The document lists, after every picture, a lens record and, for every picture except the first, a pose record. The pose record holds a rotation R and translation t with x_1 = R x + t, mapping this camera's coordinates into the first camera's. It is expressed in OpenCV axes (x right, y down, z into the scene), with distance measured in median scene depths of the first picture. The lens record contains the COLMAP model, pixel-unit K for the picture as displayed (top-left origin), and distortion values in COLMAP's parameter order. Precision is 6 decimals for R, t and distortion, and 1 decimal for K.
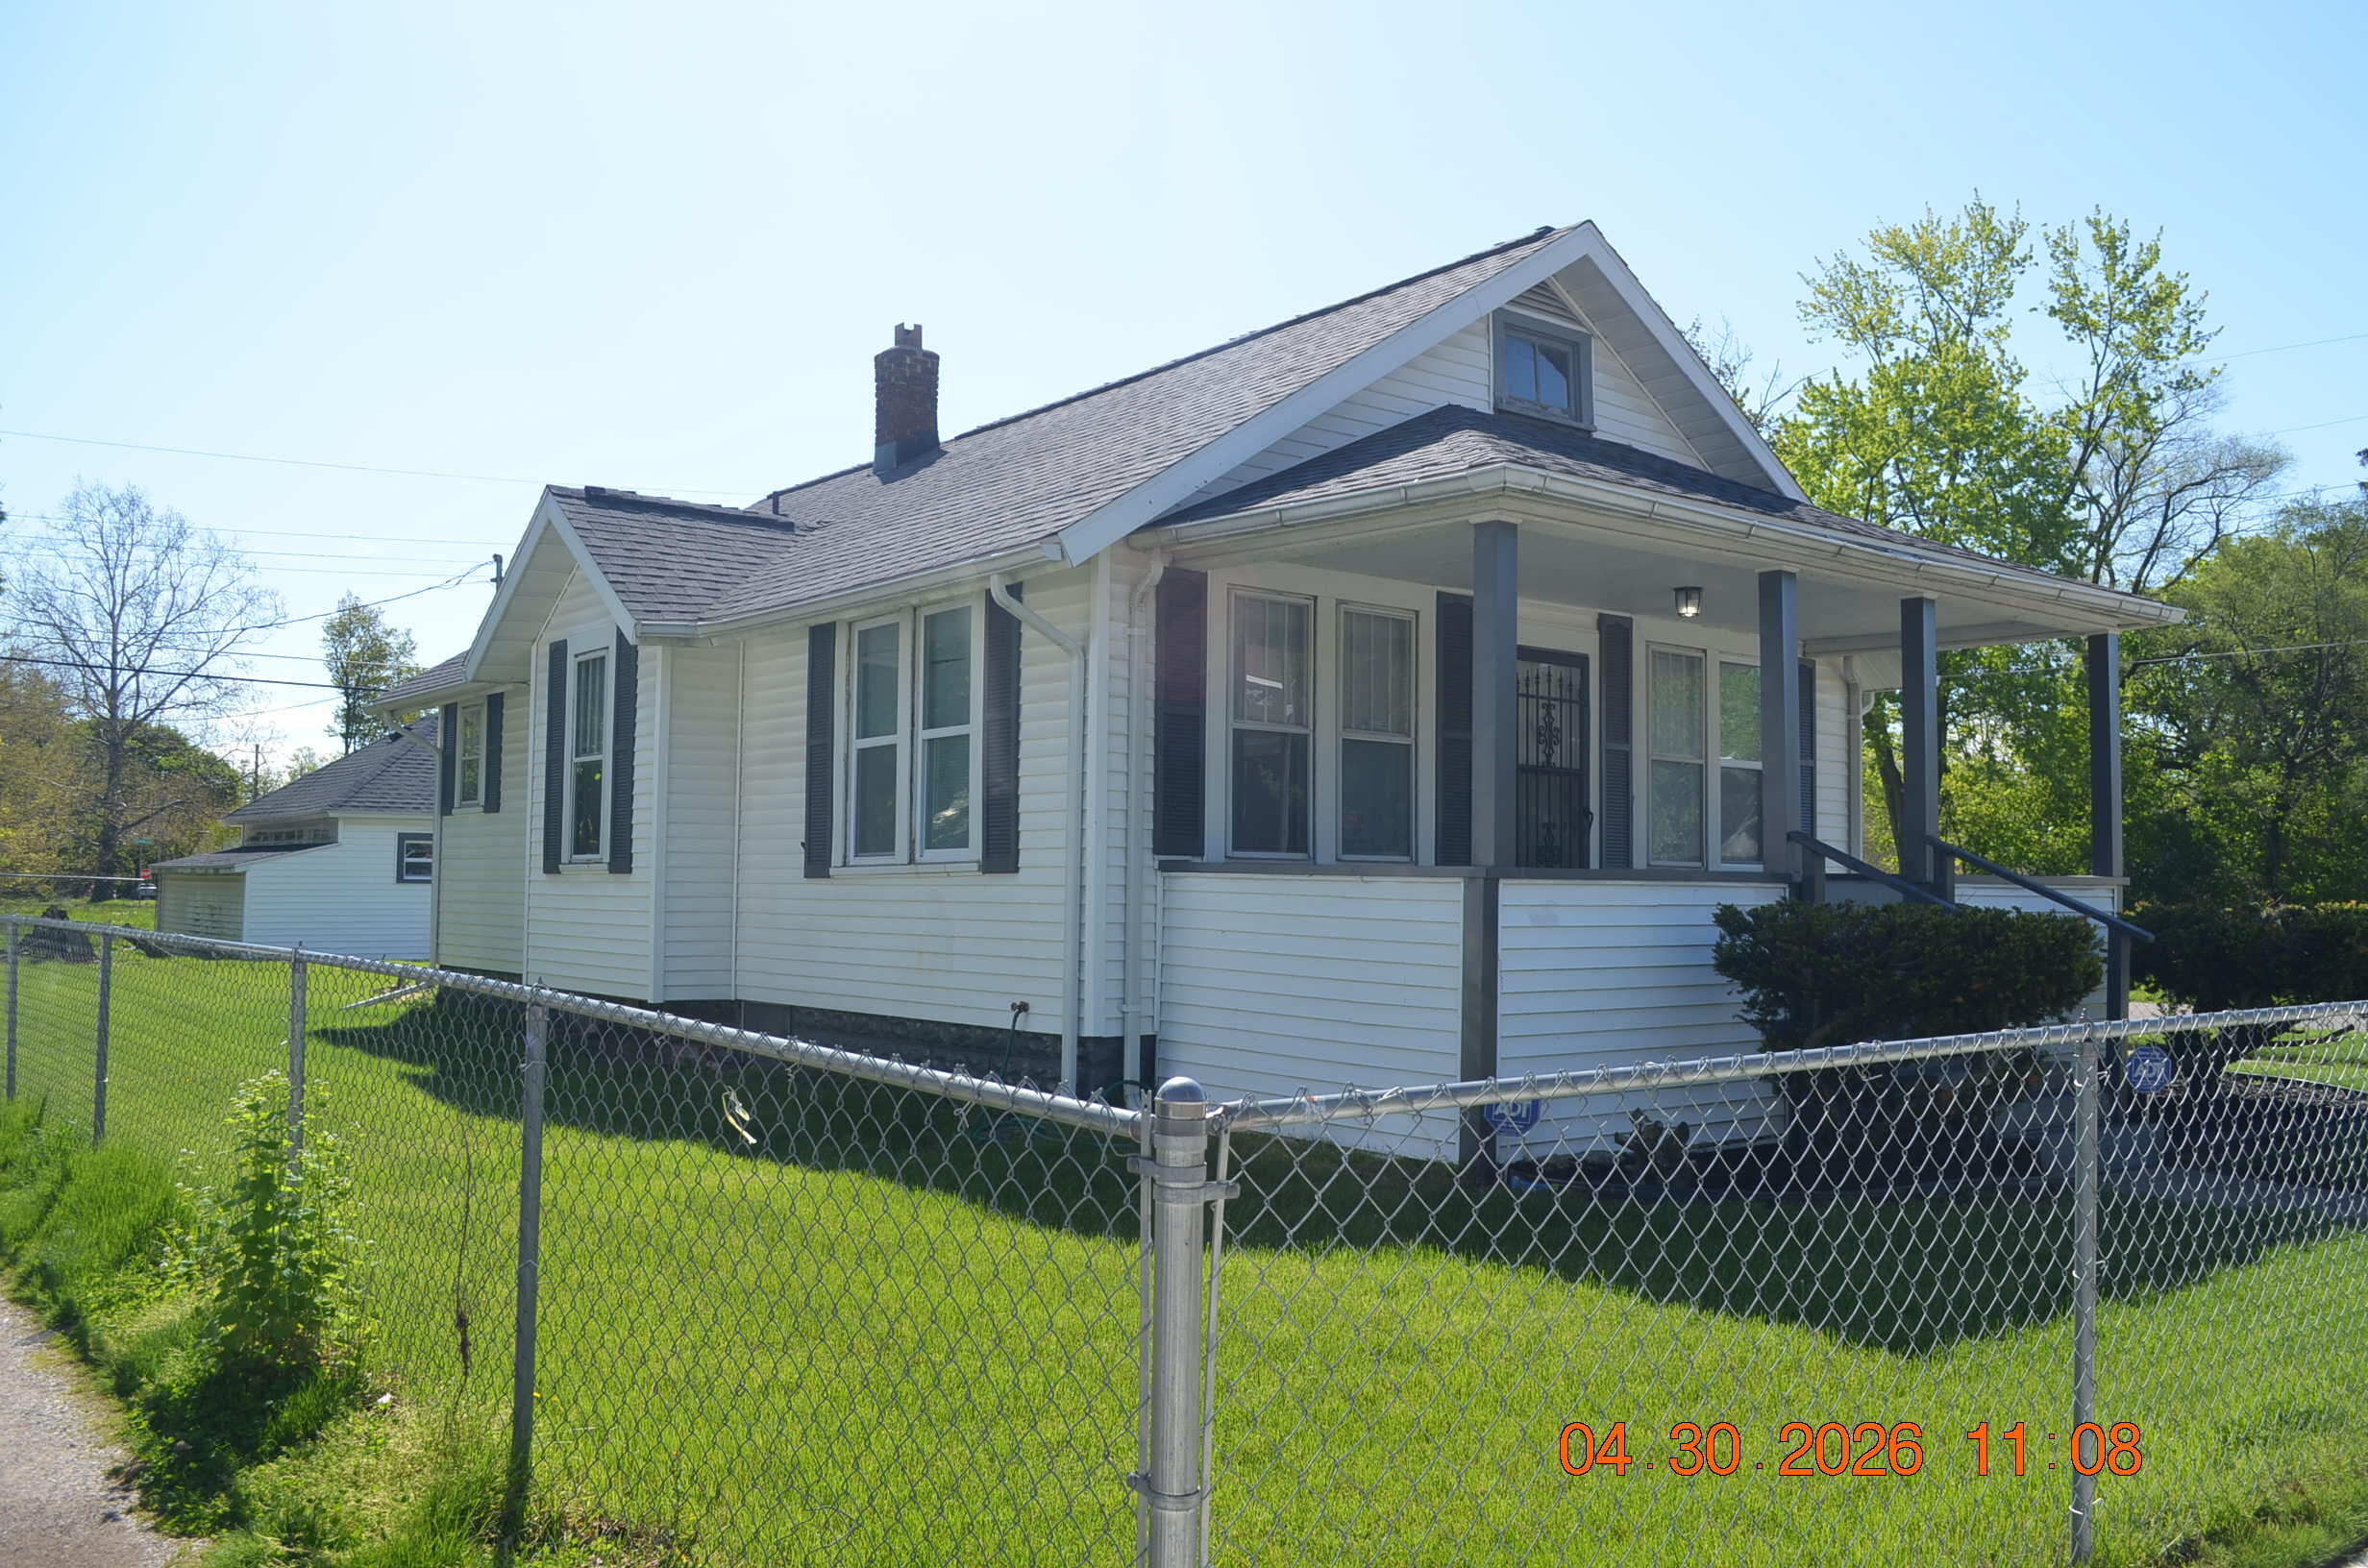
lens RADIAL K [[1984.3, 0, 1184.0], [0, 1984.3, 784.0], [0, 0, 1]] dist [-0.186936, -0.000059]
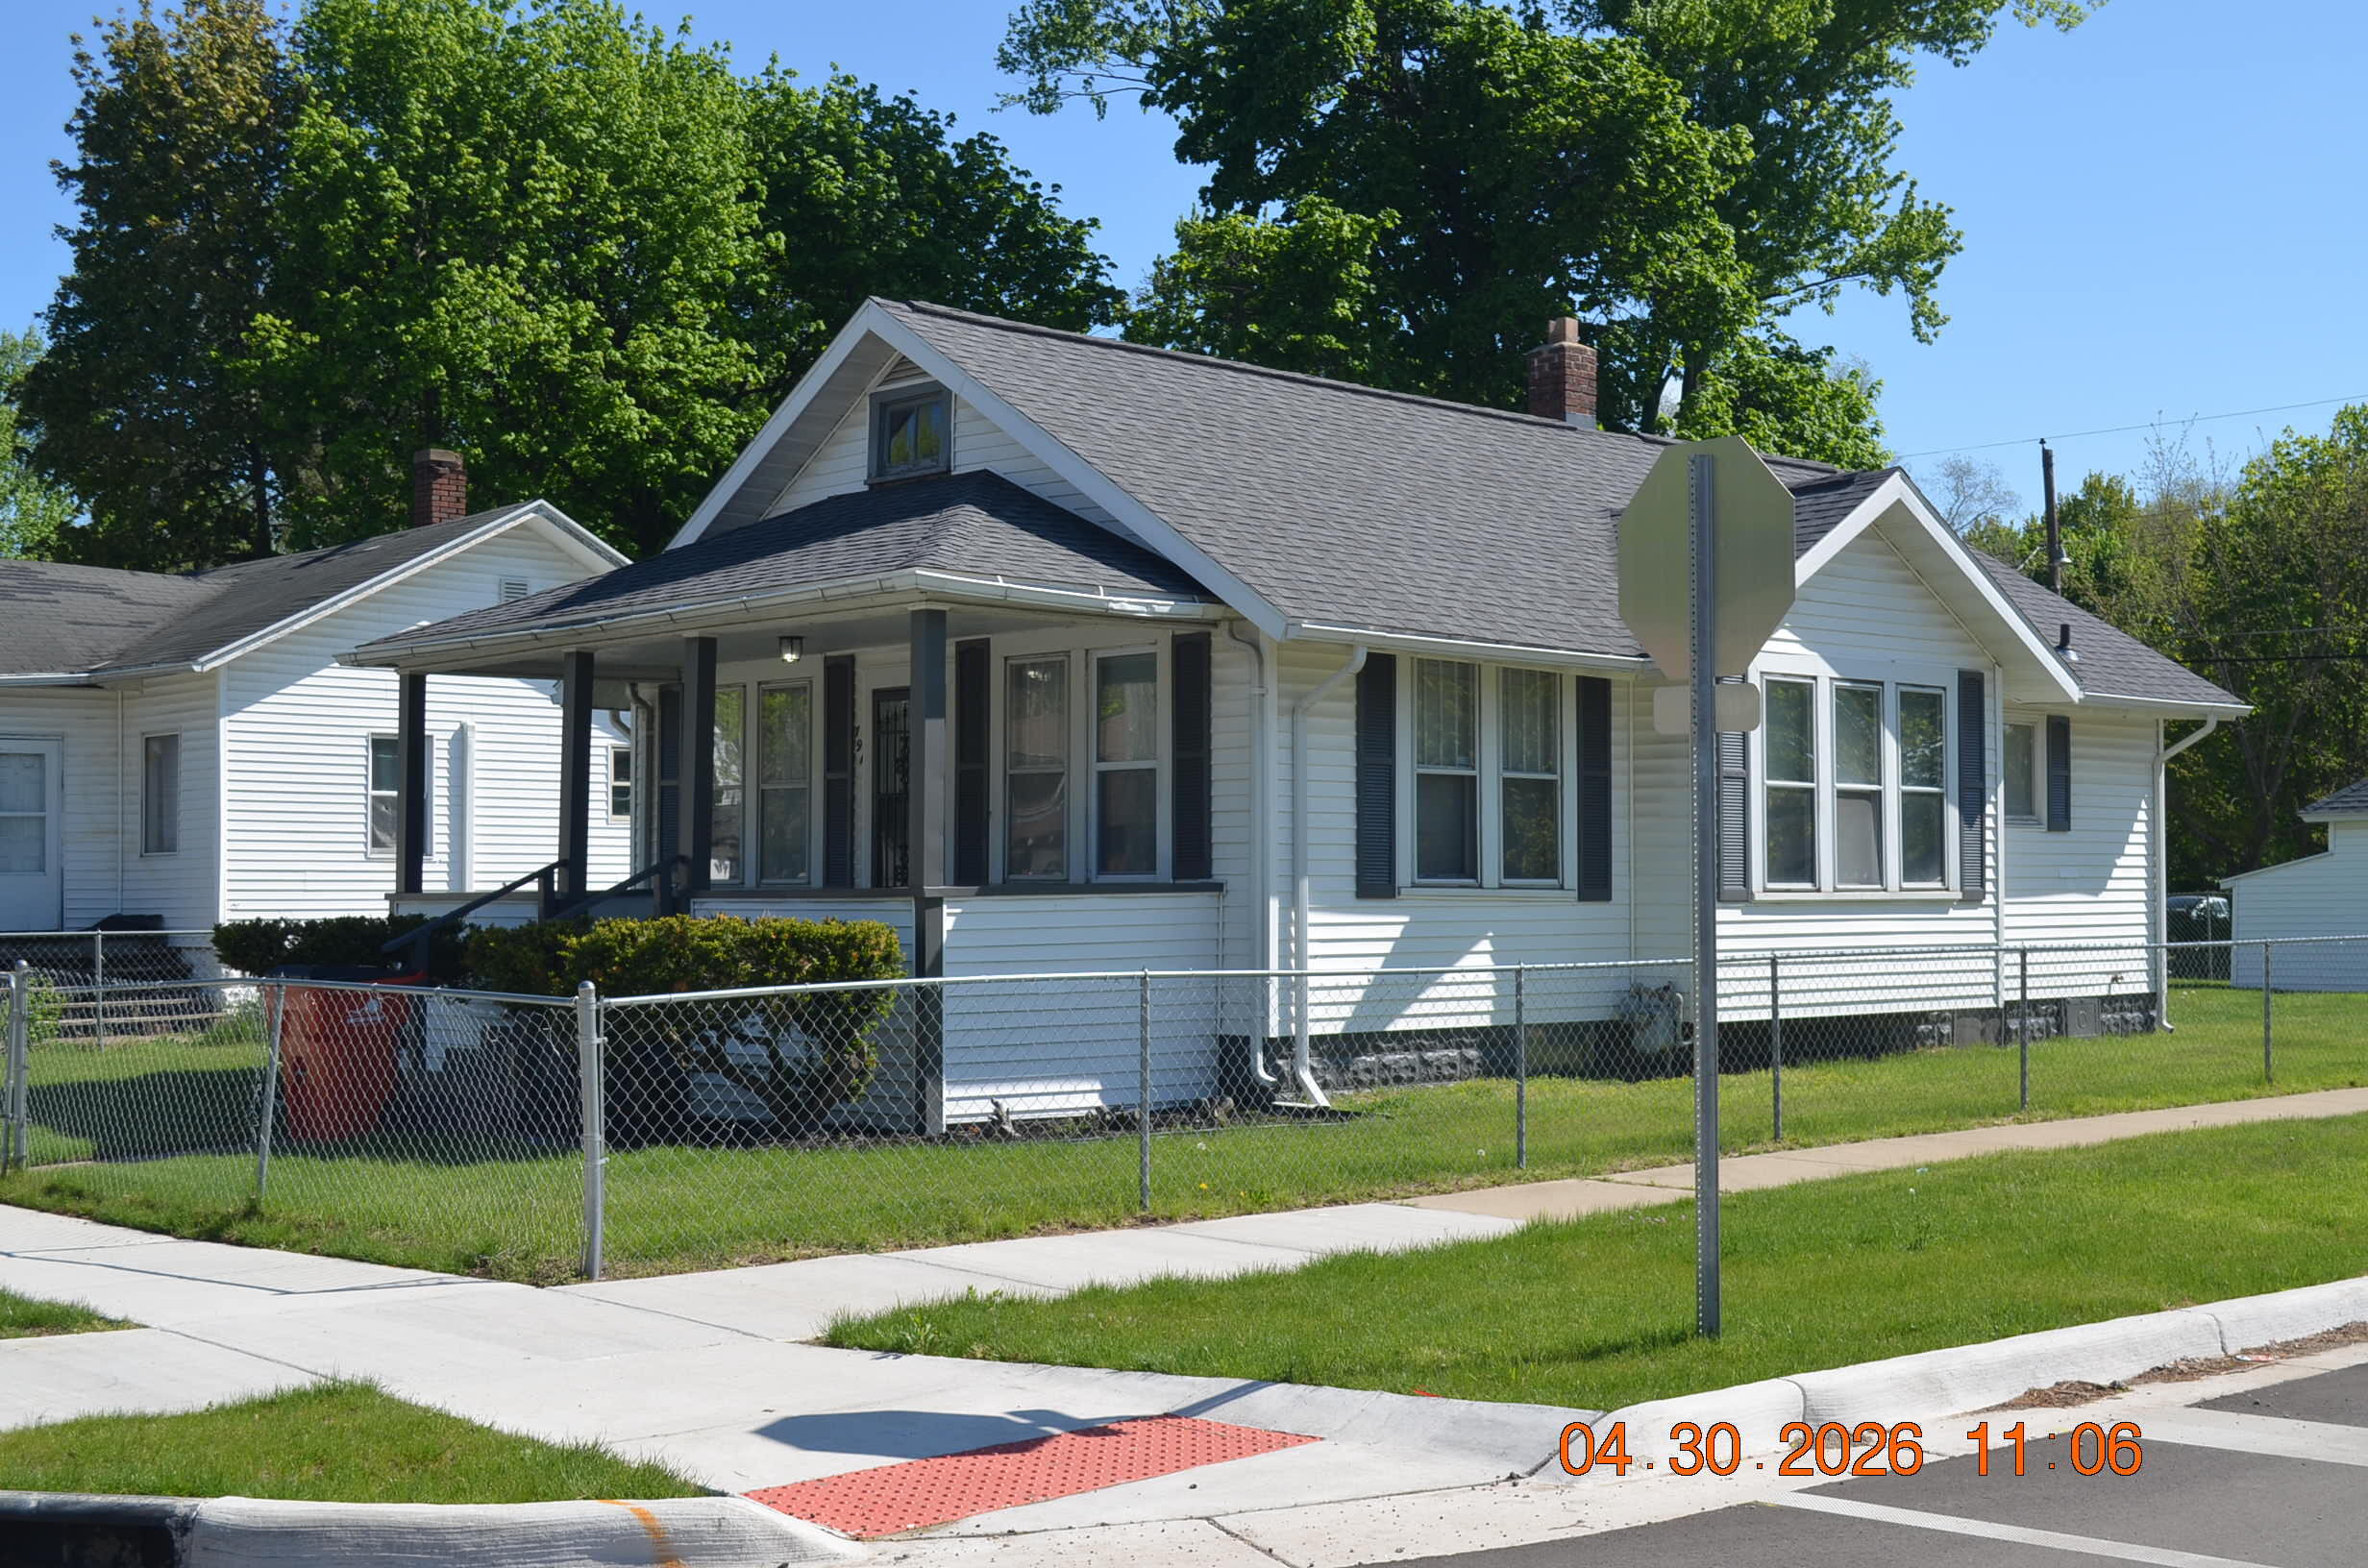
lens RADIAL K [[2859.3, 0, 1186.0], [0, 2859.3, 887.4], [0, 0, 1]] dist [-0.081468, 0.015743]
pose [[0.098848, -0.011619, -0.995035, 1.761706], [0.057401, 0.998333, -0.005955, 0.061318], [0.993446, -0.056528, 0.099350, 0.970543]]
